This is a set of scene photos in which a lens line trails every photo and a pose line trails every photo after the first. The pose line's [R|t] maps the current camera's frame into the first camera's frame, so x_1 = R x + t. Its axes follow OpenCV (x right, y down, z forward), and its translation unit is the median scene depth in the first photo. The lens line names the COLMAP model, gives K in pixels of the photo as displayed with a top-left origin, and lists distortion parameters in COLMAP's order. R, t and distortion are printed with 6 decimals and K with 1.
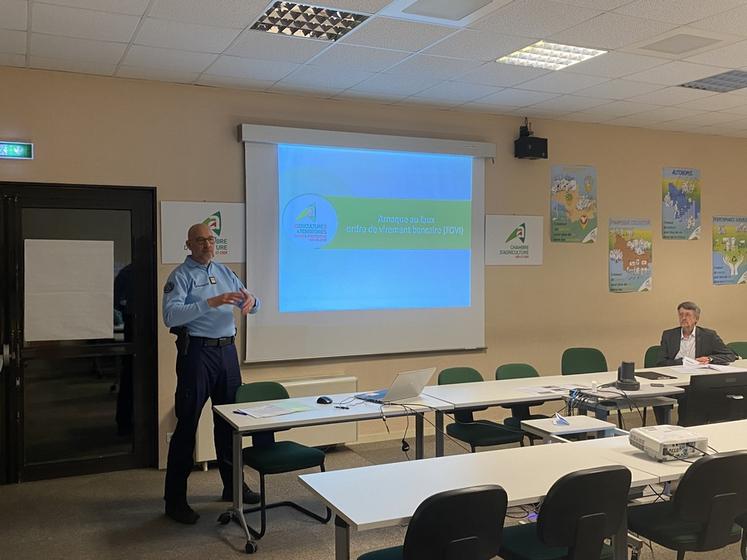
lens RADIAL K [[744.3, 0, 377.3], [0, 744.3, 285.2], [0, 0, 1]] dist [0.063857, 0.000000]
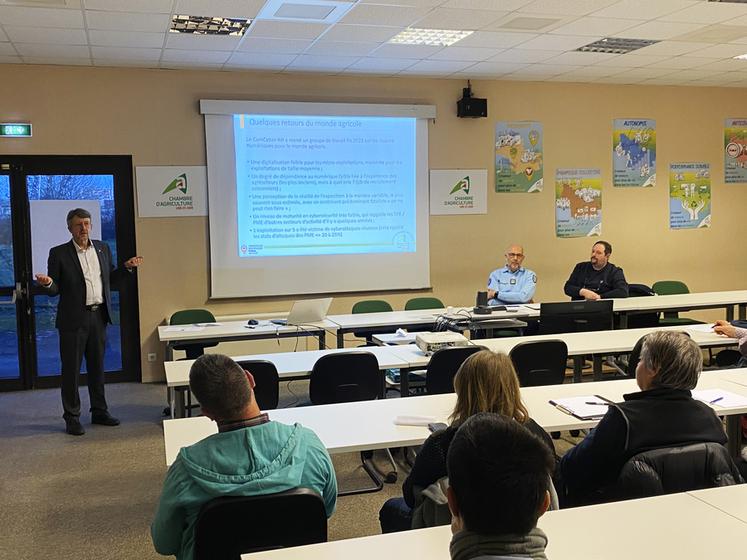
lens RADIAL K [[785.8, 0, 370.4], [0, 785.8, 277.8], [0, 0, 1]] dist [0.098475, 0.000000]
pose [[0.989273, -0.006016, -0.145953, 0.218853], [0.012900, 0.998846, 0.046265, 0.011730], [0.145506, -0.047652, 0.988209, -0.187513]]
